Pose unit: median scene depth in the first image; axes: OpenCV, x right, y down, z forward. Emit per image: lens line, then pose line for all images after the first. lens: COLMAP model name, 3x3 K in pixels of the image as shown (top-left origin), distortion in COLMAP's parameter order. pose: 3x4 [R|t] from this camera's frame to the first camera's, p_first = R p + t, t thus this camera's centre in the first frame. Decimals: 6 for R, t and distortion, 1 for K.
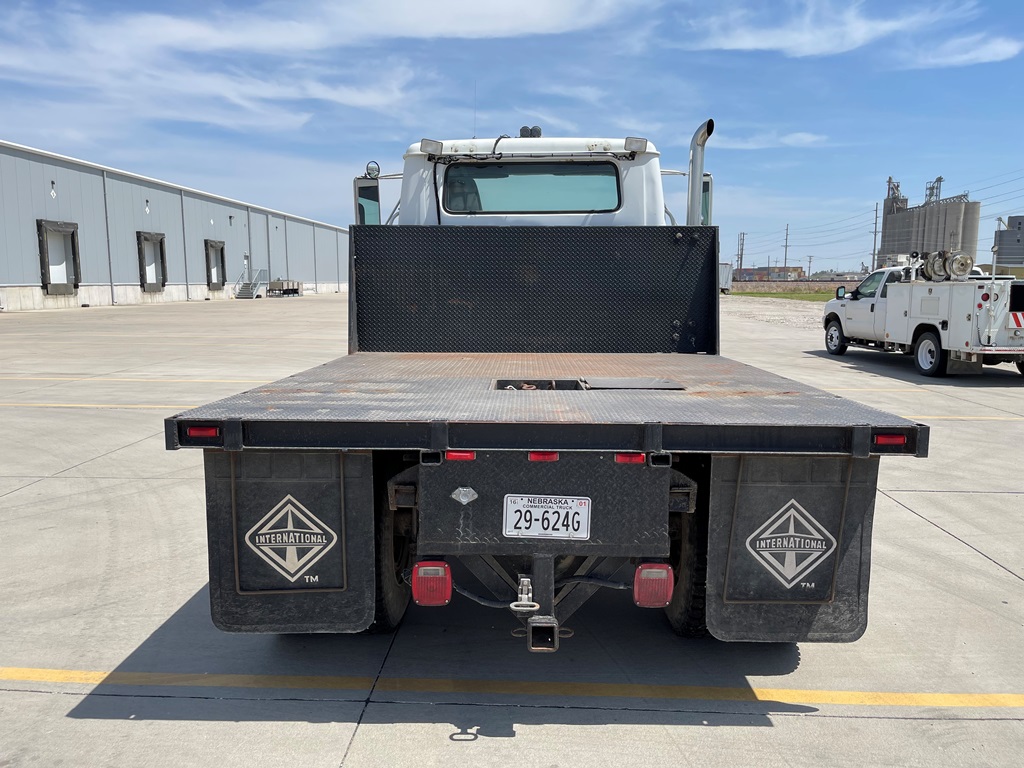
lens RADIAL K [[777.3, 0, 522.8], [0, 777.3, 387.9], [0, 0, 1]] dist [0.026100, -0.037947]
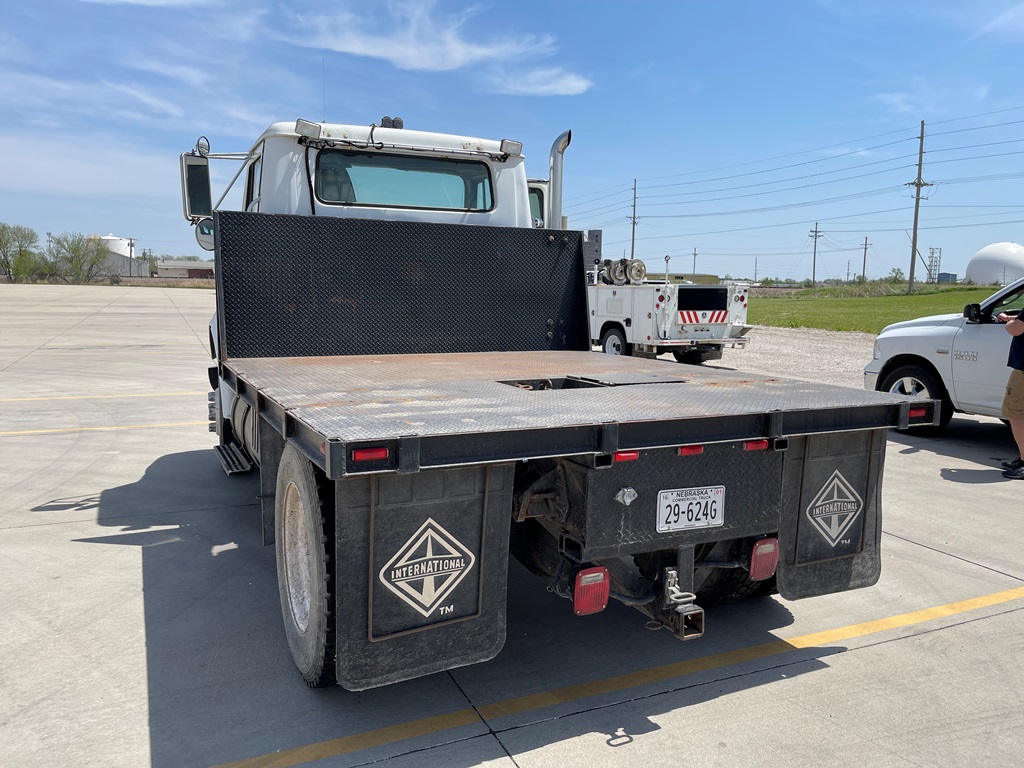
lens RADIAL K [[777.3, 0, 519.7], [0, 777.3, 384.9], [0, 0, 1]] dist [0.026100, -0.037947]
pose [[0.892575, -0.044367, 0.448711, -0.584213], [0.045664, 0.998925, 0.007936, -0.015974], [-0.448580, 0.013406, 0.893642, 0.159088]]
